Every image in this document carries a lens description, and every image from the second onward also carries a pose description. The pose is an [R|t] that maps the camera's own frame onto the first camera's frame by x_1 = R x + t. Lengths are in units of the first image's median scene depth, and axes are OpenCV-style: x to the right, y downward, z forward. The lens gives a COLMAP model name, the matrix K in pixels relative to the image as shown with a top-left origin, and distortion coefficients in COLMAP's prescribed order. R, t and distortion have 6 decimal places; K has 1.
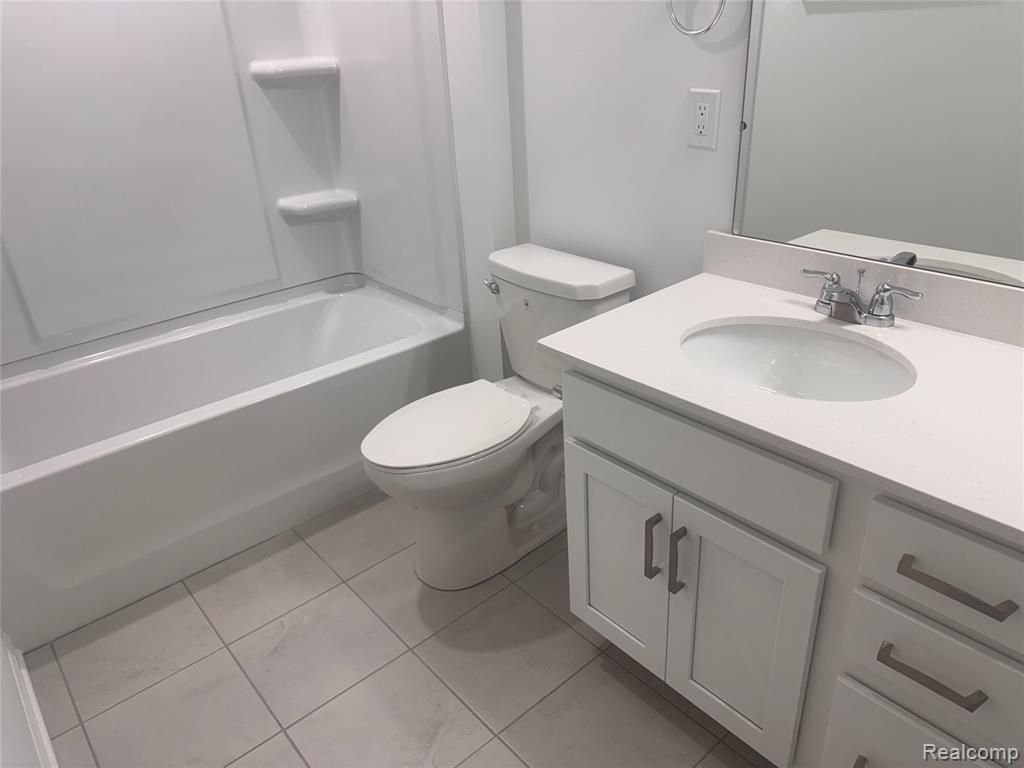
lens RADIAL K [[711.0, 0, 512.0], [0, 711.0, 384.0], [0, 0, 1]] dist [0.006071, 0.001746]
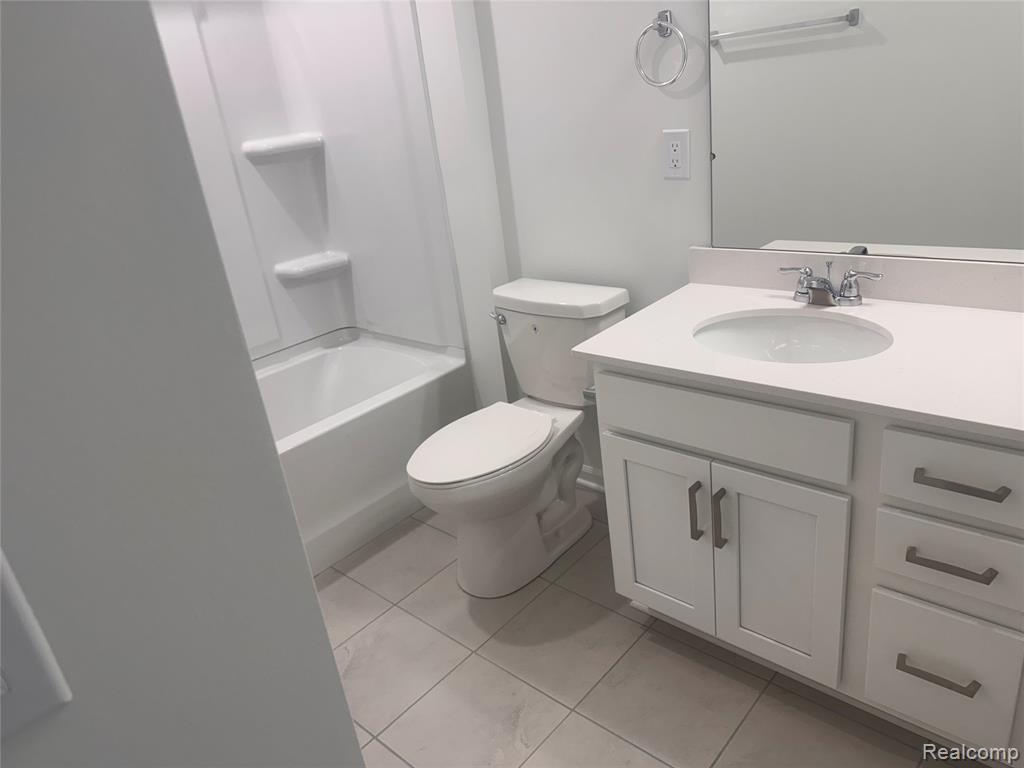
lens RADIAL K [[708.4, 0, 512.0], [0, 708.4, 384.0], [0, 0, 1]] dist [0.006261, -0.000126]
pose [[0.989604, -0.110610, 0.091923, -0.142942], [0.117448, 0.990419, -0.072632, 0.056193], [-0.083008, 0.082673, 0.993114, -0.109964]]
